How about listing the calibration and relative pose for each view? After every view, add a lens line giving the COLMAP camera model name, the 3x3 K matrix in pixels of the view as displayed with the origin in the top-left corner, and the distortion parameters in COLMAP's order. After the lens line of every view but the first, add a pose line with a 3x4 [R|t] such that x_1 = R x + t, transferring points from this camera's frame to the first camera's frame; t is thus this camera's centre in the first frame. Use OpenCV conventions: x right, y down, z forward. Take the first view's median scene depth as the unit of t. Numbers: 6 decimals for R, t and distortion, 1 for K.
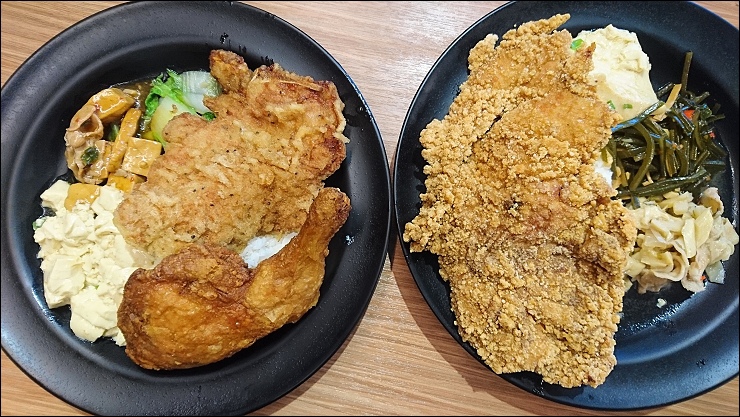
lens RADIAL K [[470.5, 0, 370.0], [0, 470.5, 208.5], [0, 0, 1]] dist [0.155845, -0.244172]
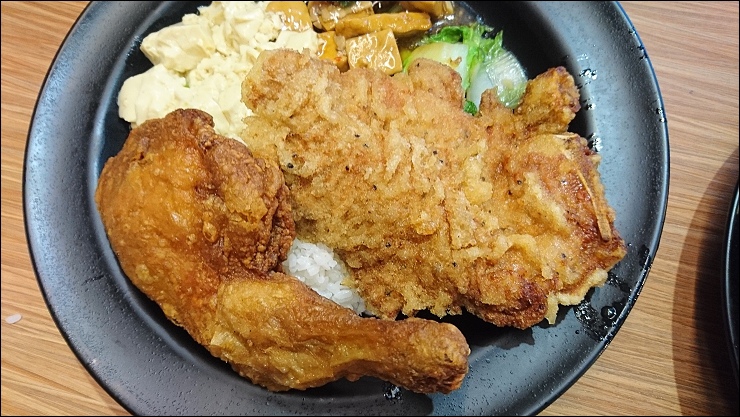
lens RADIAL K [[470.5, 0, 370.0], [0, 470.5, 208.5], [0, 0, 1]] dist [0.155845, -0.244172]
pose [[0.418327, 0.867515, -0.269110, -0.097329], [-0.896571, 0.441840, 0.030633, -0.026837], [0.145478, 0.228461, 0.962622, 0.387225]]
